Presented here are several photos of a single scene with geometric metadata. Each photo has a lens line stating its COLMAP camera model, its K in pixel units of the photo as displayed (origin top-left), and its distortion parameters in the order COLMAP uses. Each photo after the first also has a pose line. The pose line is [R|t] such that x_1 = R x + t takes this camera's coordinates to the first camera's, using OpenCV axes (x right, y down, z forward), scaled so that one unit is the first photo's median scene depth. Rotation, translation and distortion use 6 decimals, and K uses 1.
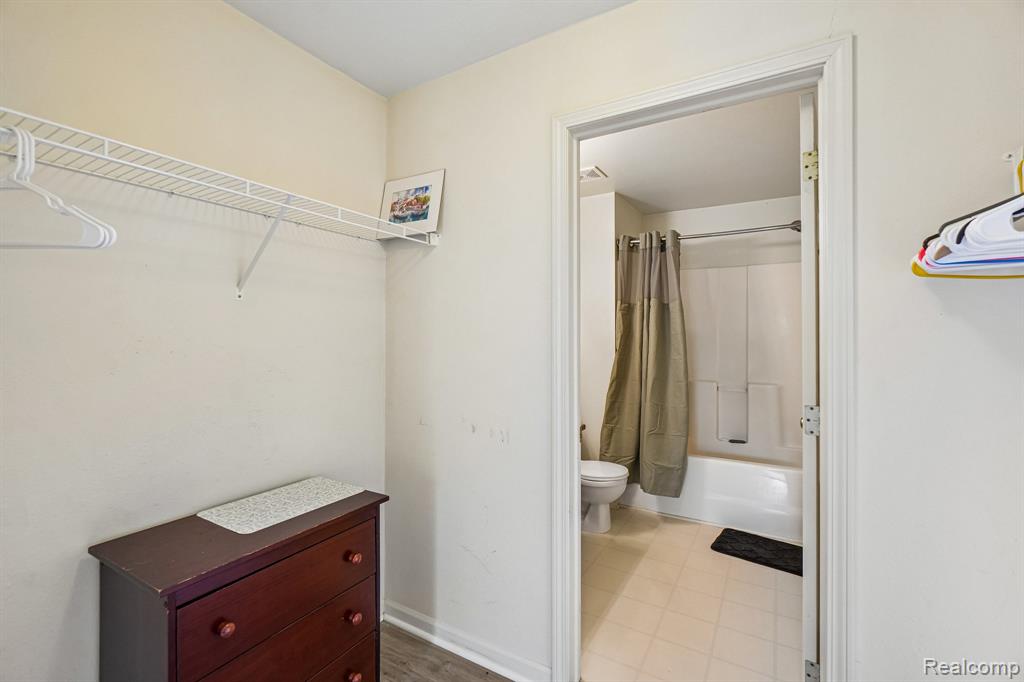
lens RADIAL K [[443.0, 0, 516.5], [0, 443.0, 333.8], [0, 0, 1]] dist [-0.008362, 0.003448]
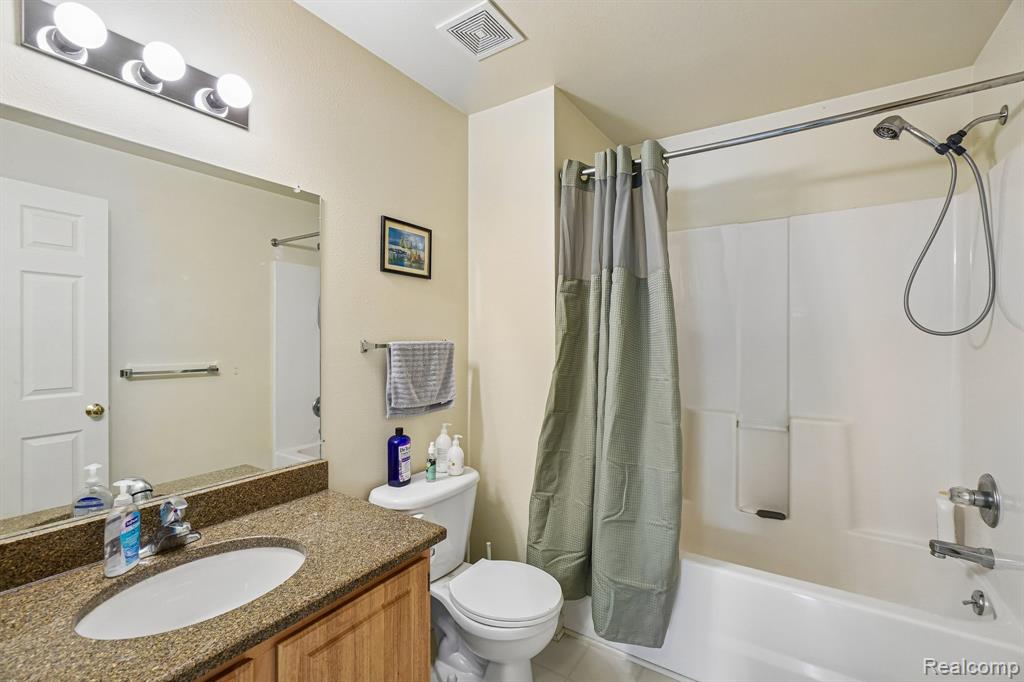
lens RADIAL K [[443.0, 0, 512.8], [0, 443.0, 340.2], [0, 0, 1]] dist [-0.008362, 0.003448]
pose [[0.999126, -0.002295, -0.041726, 0.199033], [0.002378, 0.999995, 0.001945, 0.007987], [0.041721, -0.002043, 0.999127, 0.440518]]
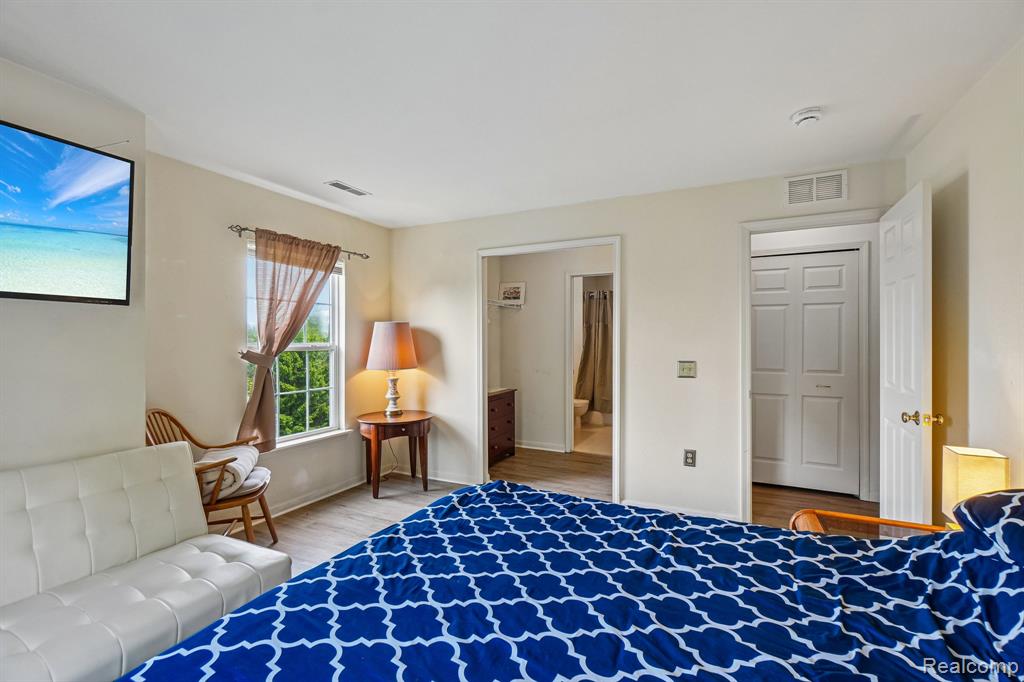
lens RADIAL K [[443.0, 0, 512.4], [0, 443.0, 341.6], [0, 0, 1]] dist [-0.008362, 0.003448]
pose [[0.996941, -0.003405, 0.078085, -0.275724], [0.002527, 0.999933, 0.011340, -0.012032], [-0.078118, -0.011108, 0.996882, -1.076035]]
